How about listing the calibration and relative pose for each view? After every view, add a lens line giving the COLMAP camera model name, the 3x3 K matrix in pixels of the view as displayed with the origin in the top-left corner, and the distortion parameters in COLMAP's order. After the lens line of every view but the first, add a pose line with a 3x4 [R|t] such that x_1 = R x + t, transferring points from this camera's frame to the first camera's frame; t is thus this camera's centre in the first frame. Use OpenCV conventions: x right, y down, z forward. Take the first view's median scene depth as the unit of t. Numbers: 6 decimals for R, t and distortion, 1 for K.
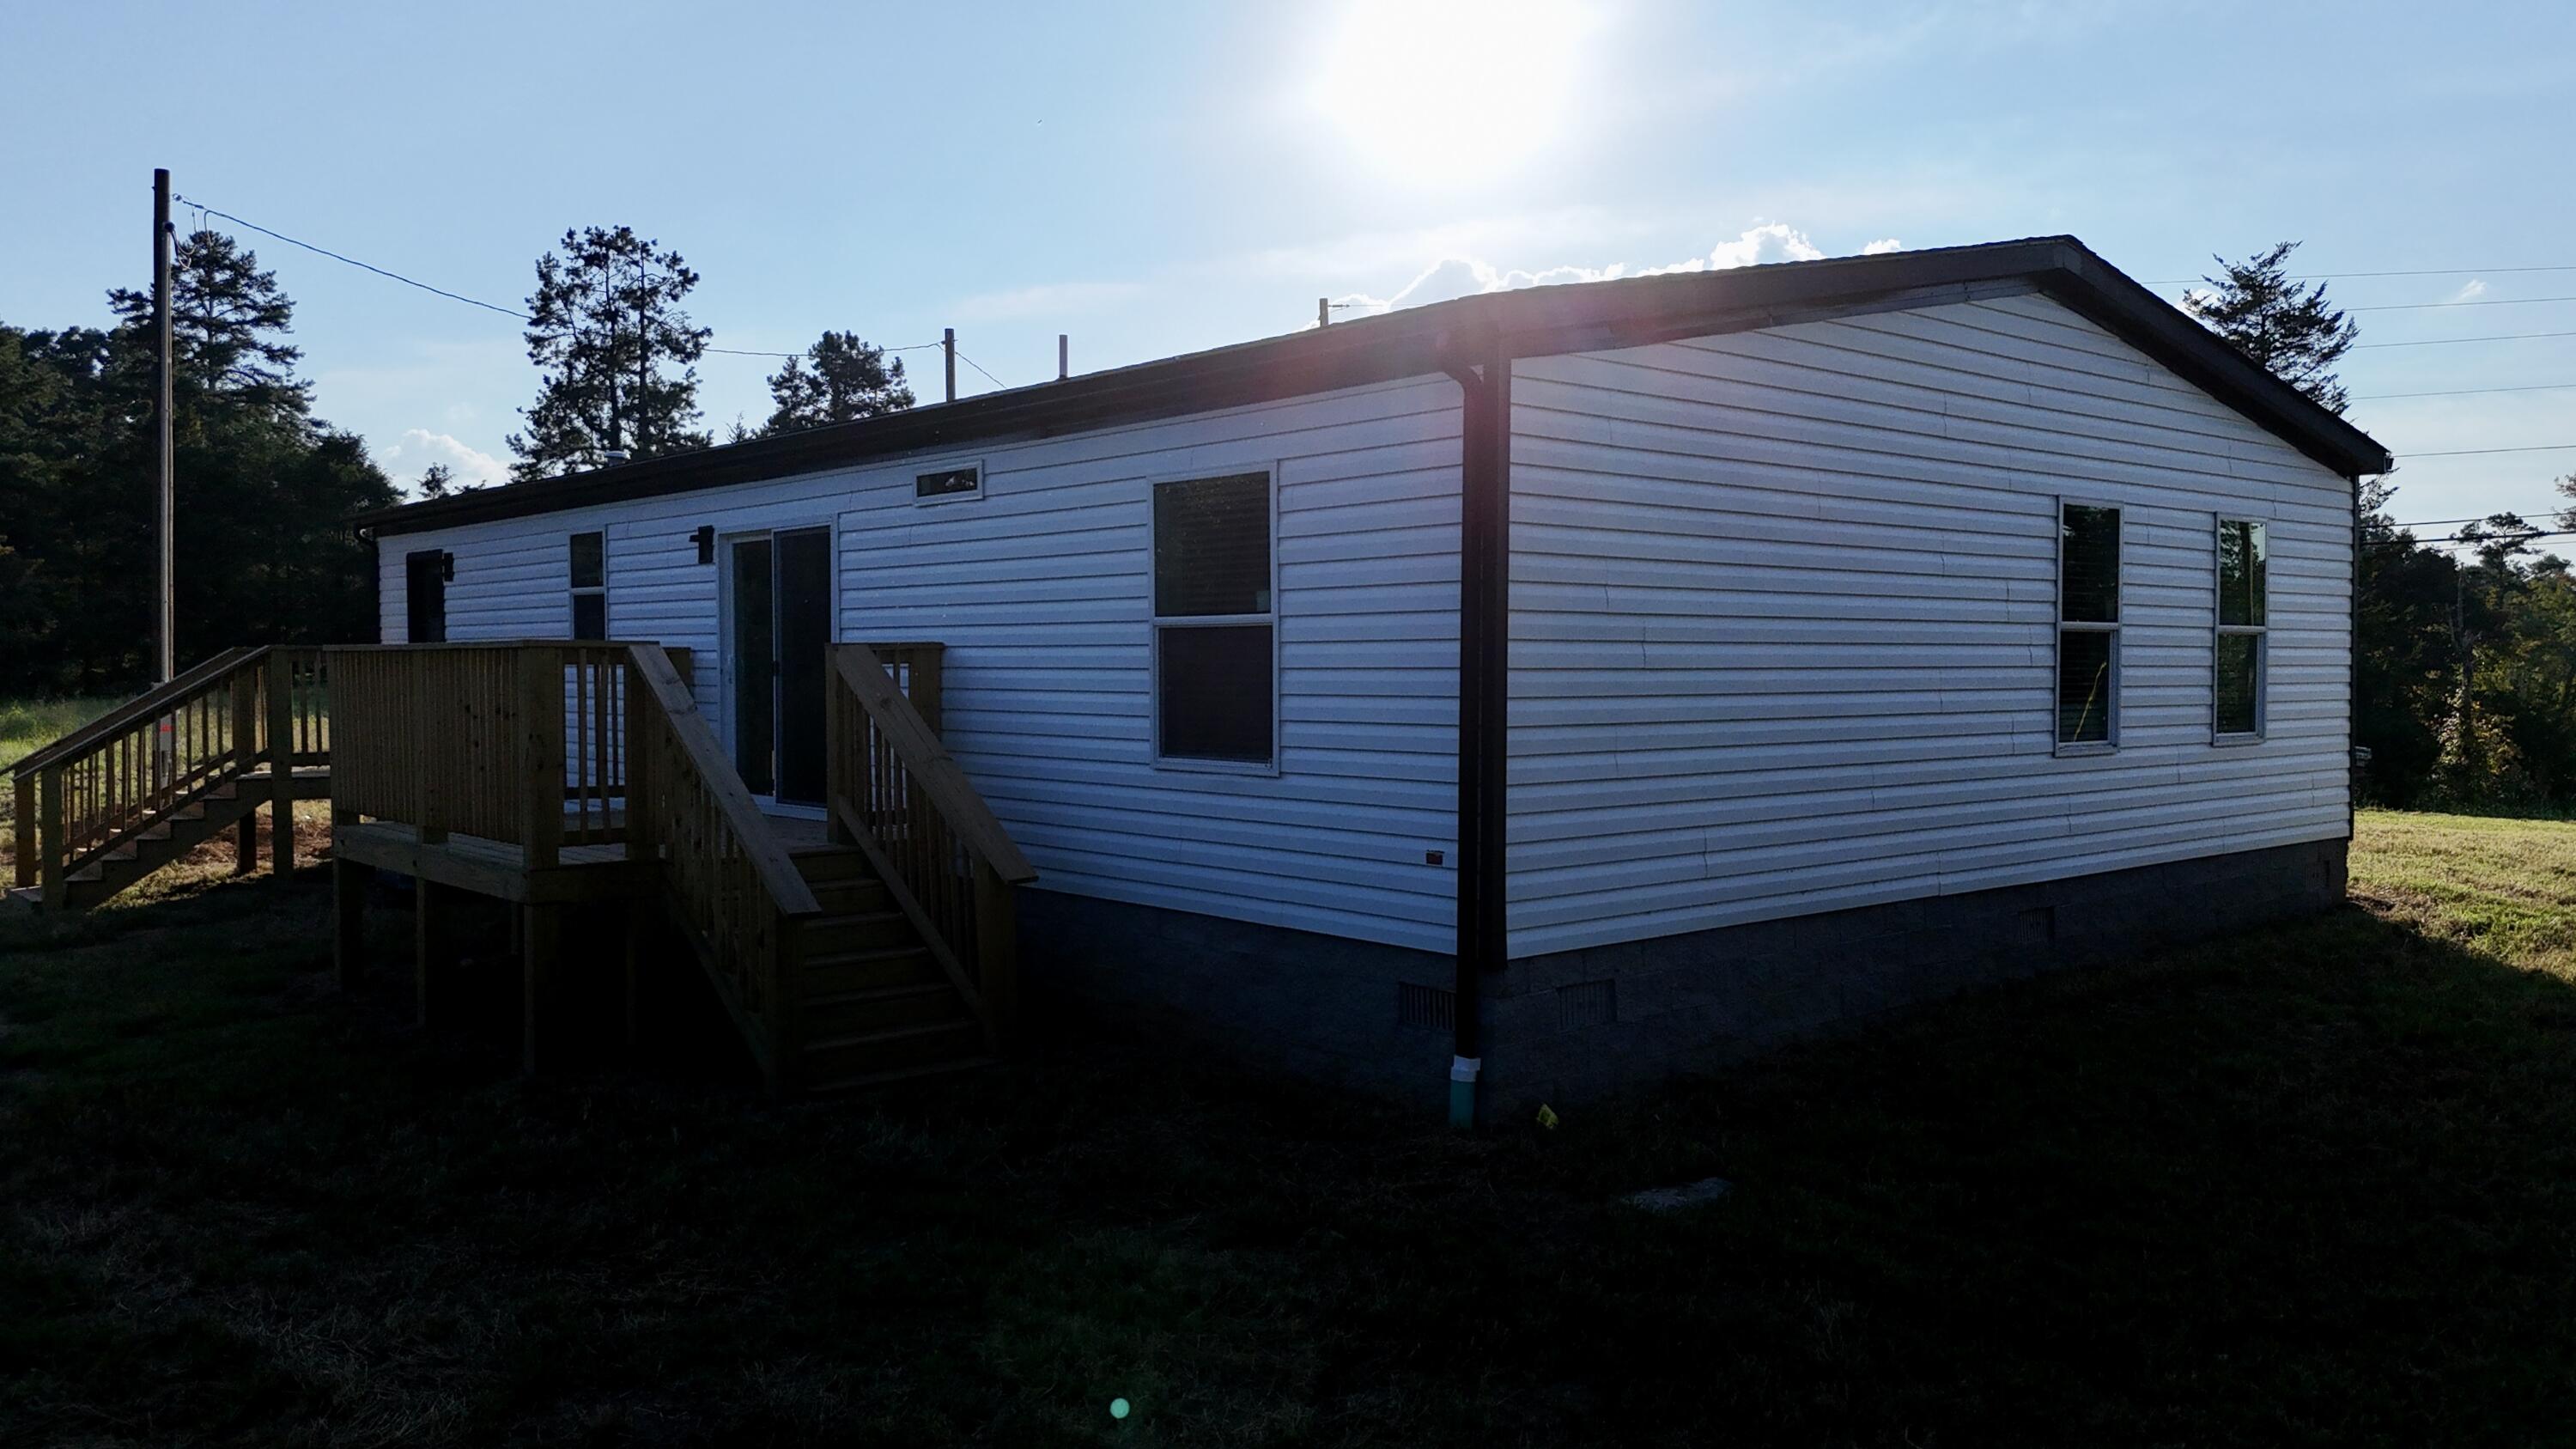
lens RADIAL K [[1910.1, 0, 1288.0], [0, 1910.1, 724.5], [0, 0, 1]] dist [0.059578, -0.008290]
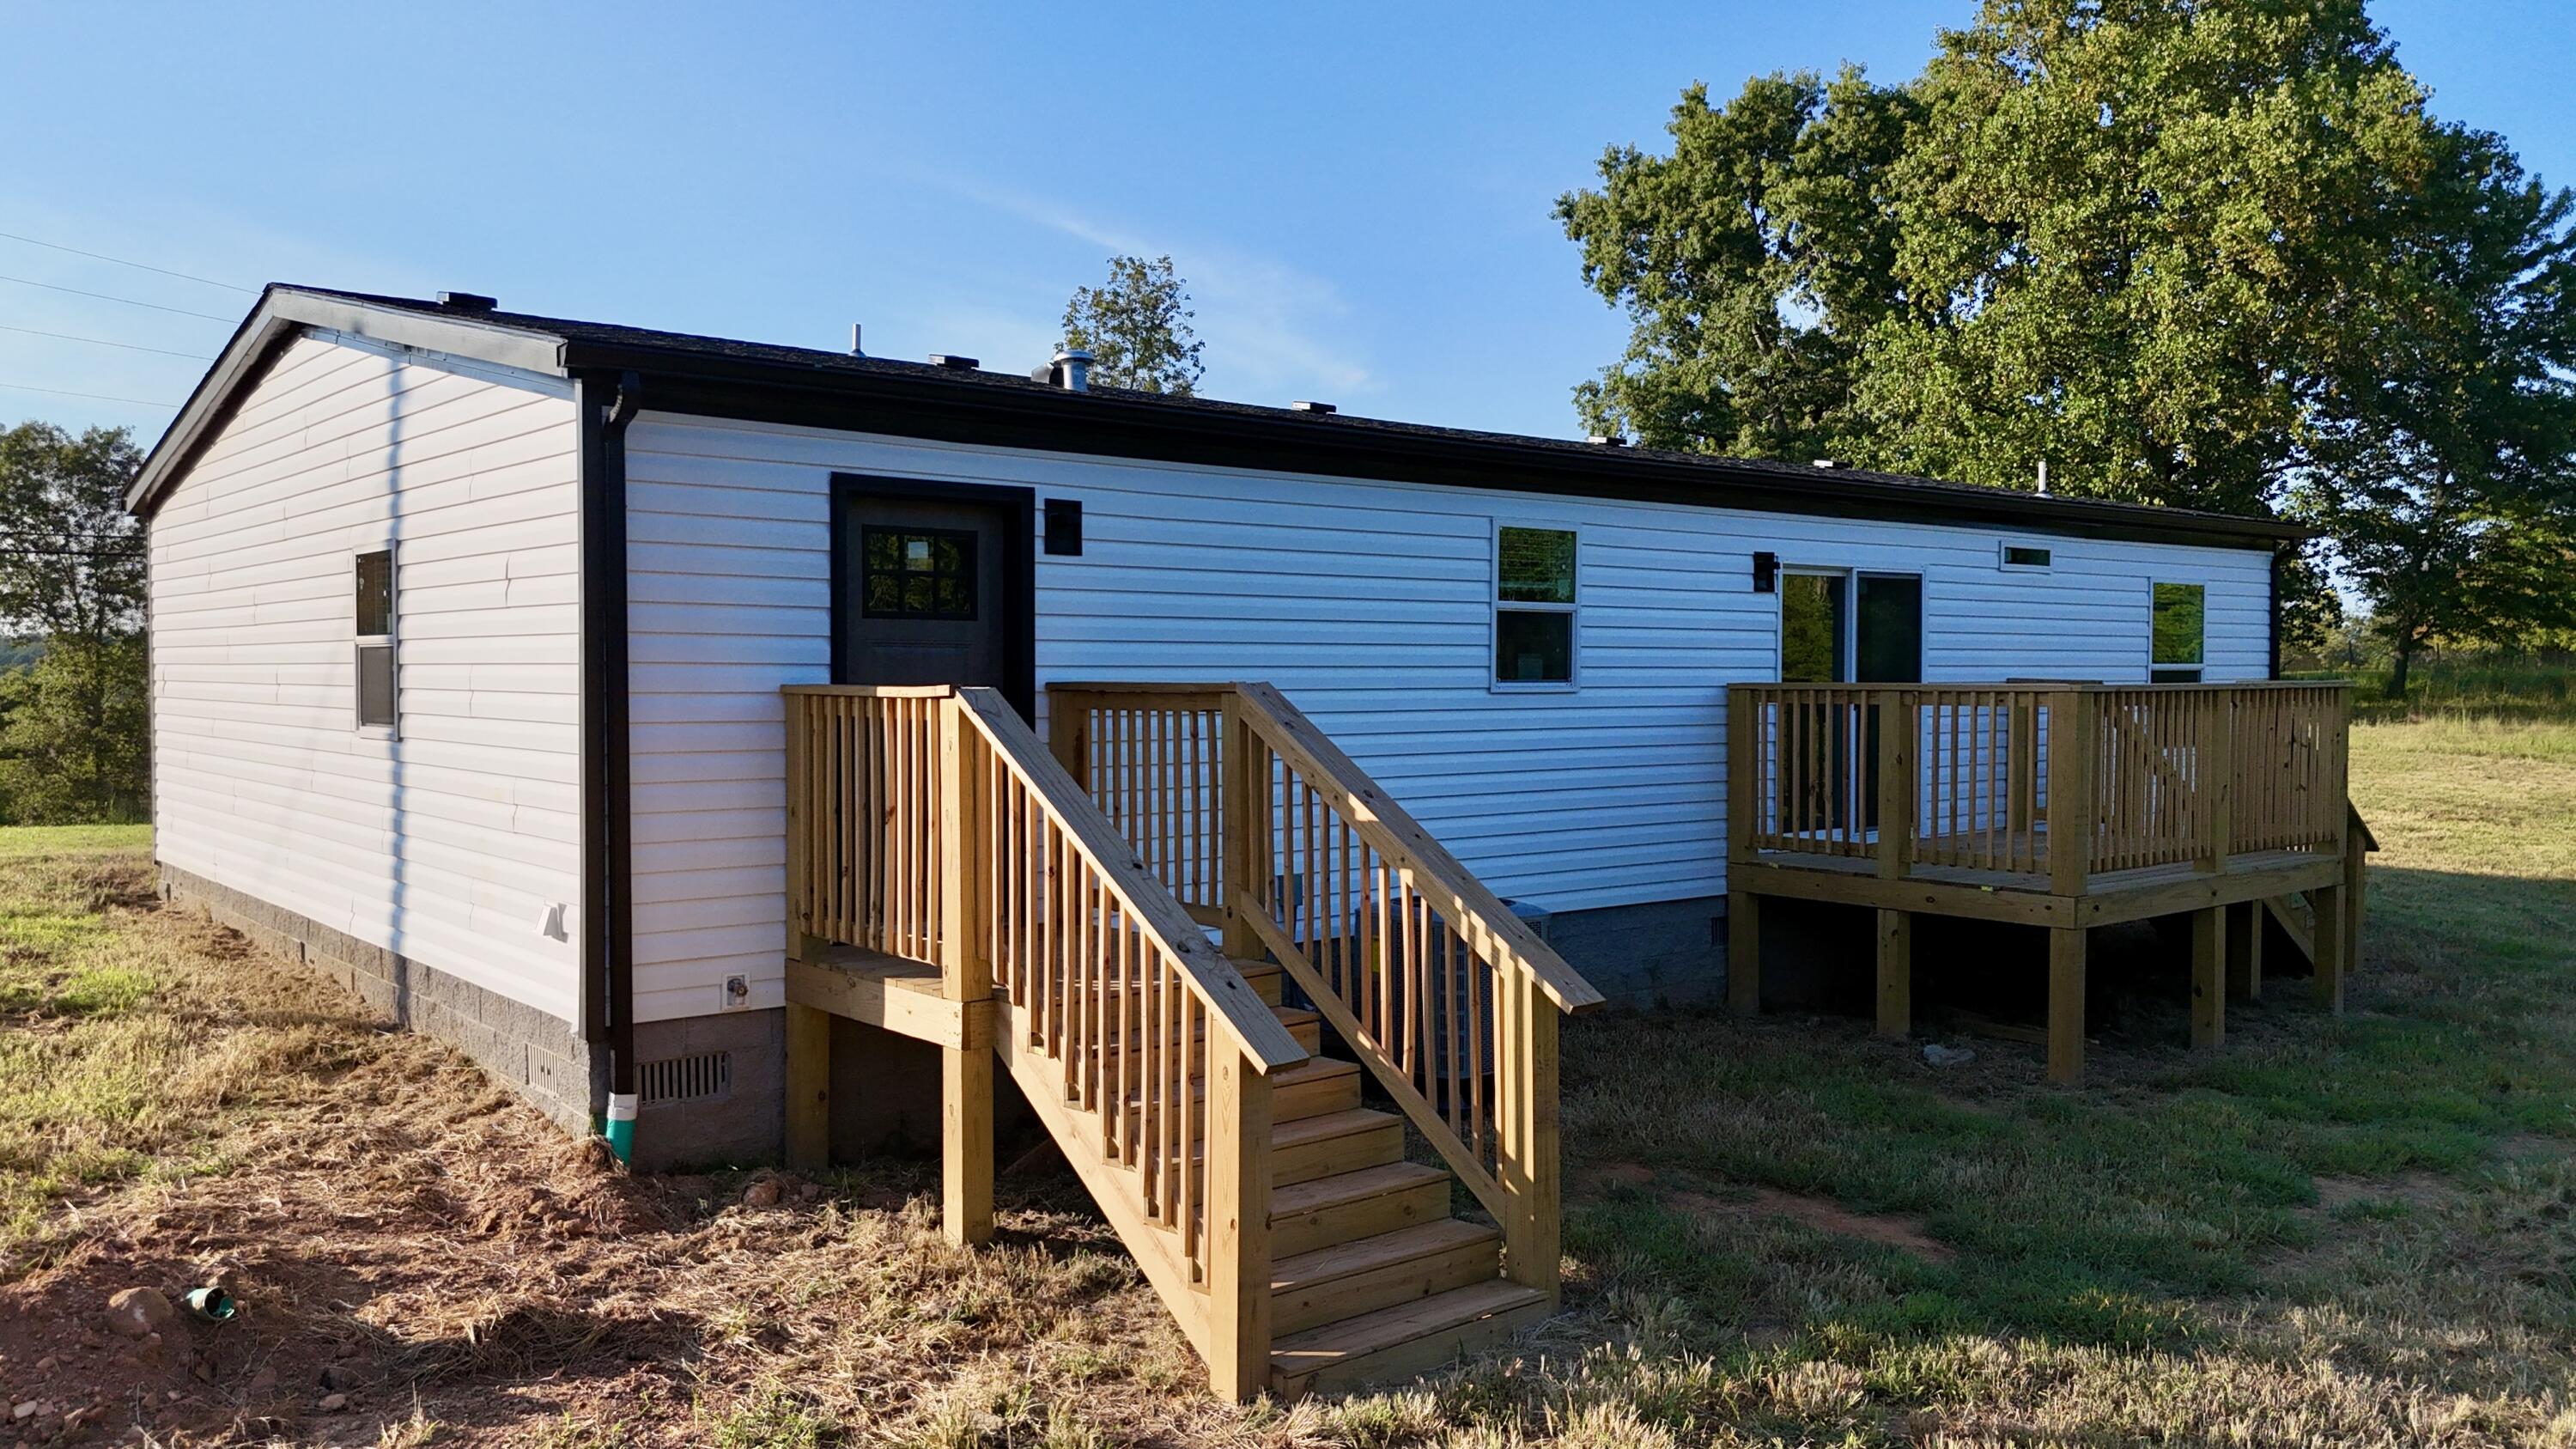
lens RADIAL K [[1910.1, 0, 1288.0], [0, 1910.1, 724.5], [0, 0, 1]] dist [0.059578, -0.008290]
pose [[0.022078, -0.032076, 0.999242, -1.399370], [0.034561, 0.998912, 0.031302, -0.062911], [-0.999159, 0.033844, 0.023162, 1.355153]]
